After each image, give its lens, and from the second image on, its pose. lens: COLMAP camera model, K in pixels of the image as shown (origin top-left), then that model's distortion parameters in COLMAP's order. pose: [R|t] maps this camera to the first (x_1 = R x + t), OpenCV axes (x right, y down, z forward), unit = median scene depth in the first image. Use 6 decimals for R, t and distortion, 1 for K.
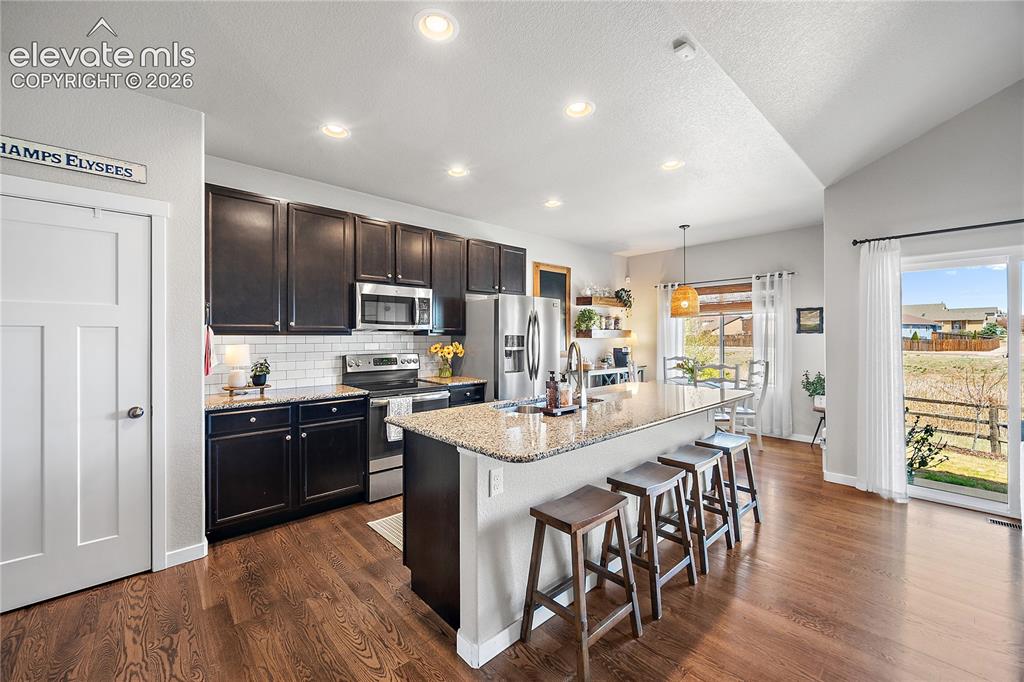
lens RADIAL K [[405.9, 0, 512.0], [0, 405.9, 341.0], [0, 0, 1]] dist [-0.000507, -0.000096]
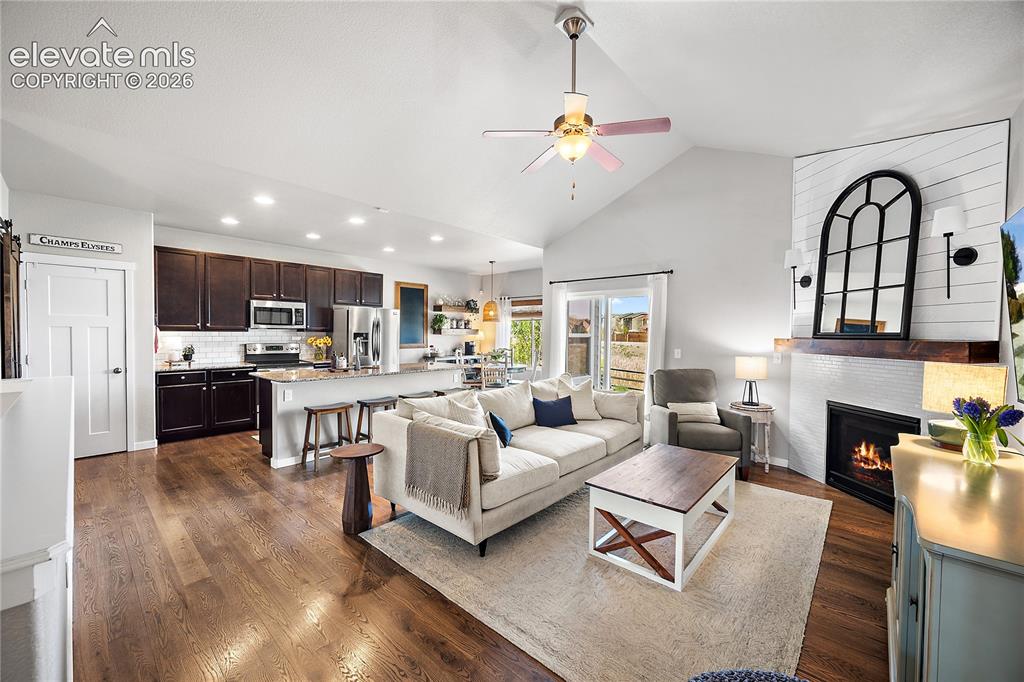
lens RADIAL K [[401.9, 0, 509.1], [0, 401.9, 345.6], [0, 0, 1]] dist [-0.000289, 0.000357]
pose [[0.996016, 0.011271, 0.088460, 0.502126], [-0.013647, 0.999561, 0.026310, -0.014296], [-0.088125, -0.027412, 0.995732, -0.702751]]
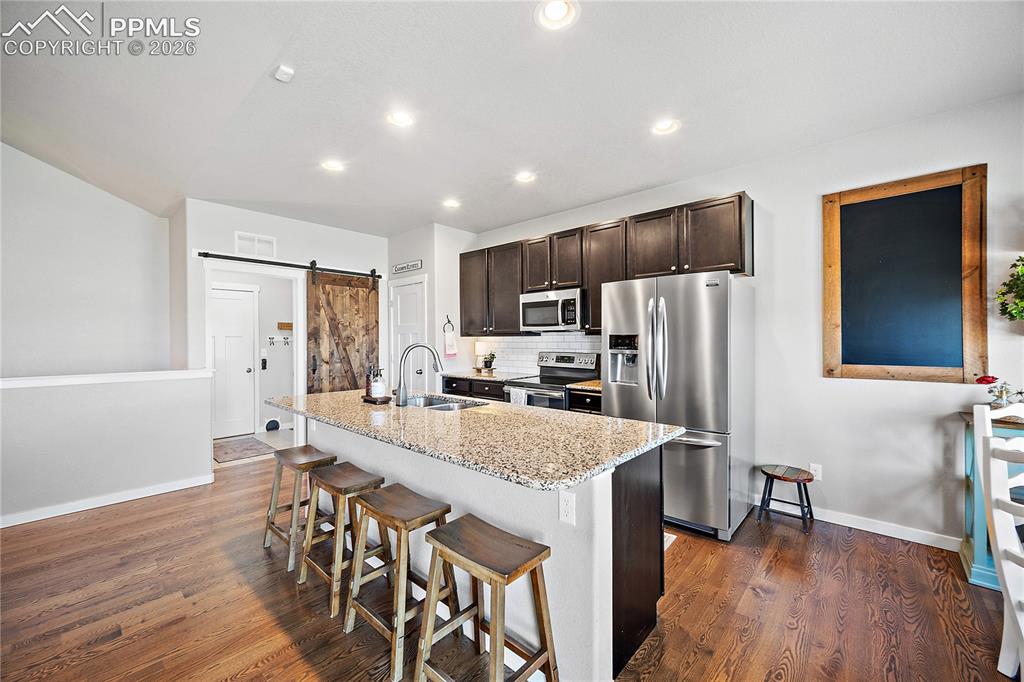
lens RADIAL K [[405.9, 0, 512.0], [0, 405.9, 341.0], [0, 0, 1]] dist [-0.000507, -0.000096]
pose [[0.082797, 0.009554, -0.996521, 0.839857], [-0.001832, 0.999954, 0.009435, -0.010316], [0.996565, 0.001045, 0.082811, 0.827908]]
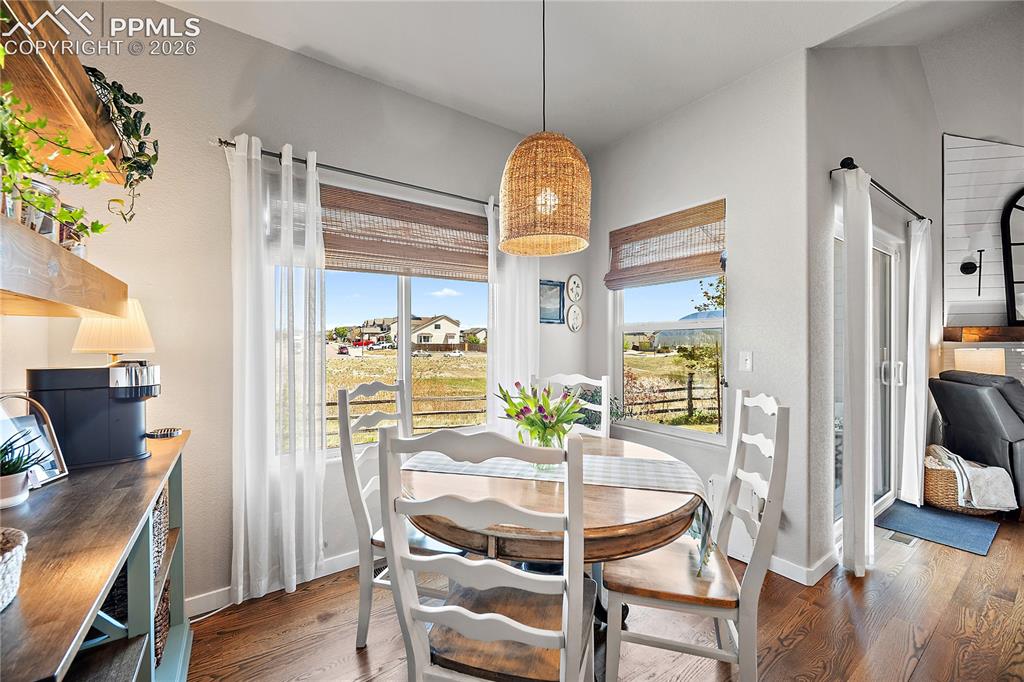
lens RADIAL K [[401.9, 0, 509.1], [0, 401.9, 345.6], [0, 0, 1]] dist [-0.000289, 0.000357]
pose [[0.136788, -0.003726, 0.990593, 0.191697], [0.011777, 0.999928, 0.002135, 0.016219], [-0.990530, 0.011374, 0.136822, 1.390399]]
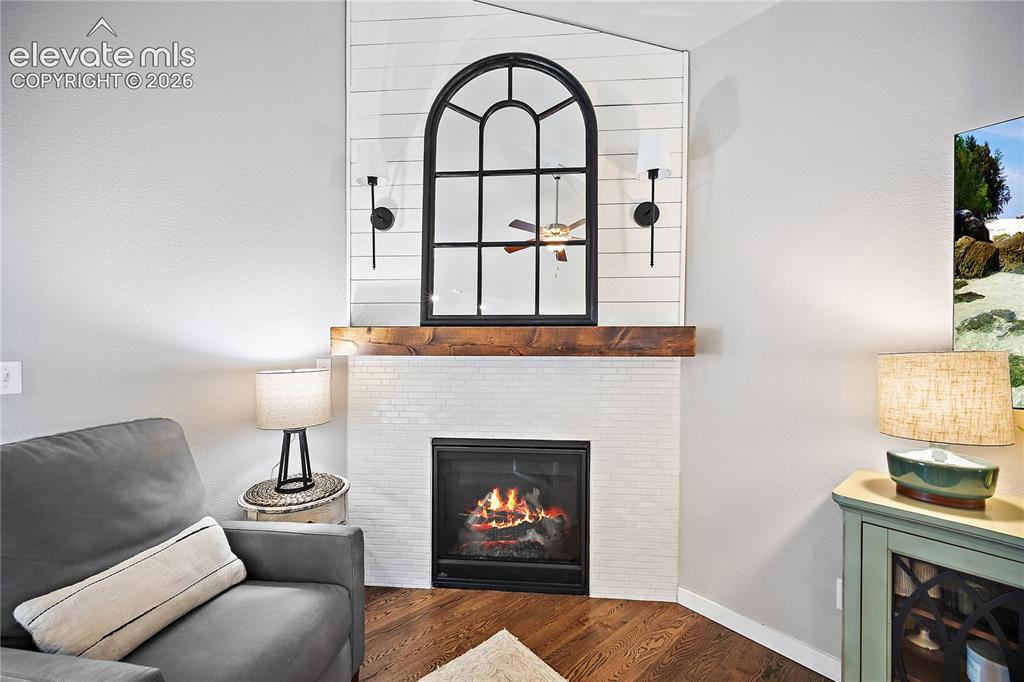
lens RADIAL K [[398.7, 0, 516.4], [0, 398.7, 356.0], [0, 0, 1]] dist [0.001090, 0.000085]
pose [[0.017249, -0.030606, 0.999383, 0.833455], [0.009930, 0.999487, 0.030438, 0.008833], [-0.999802, 0.009399, 0.017544, 0.132614]]
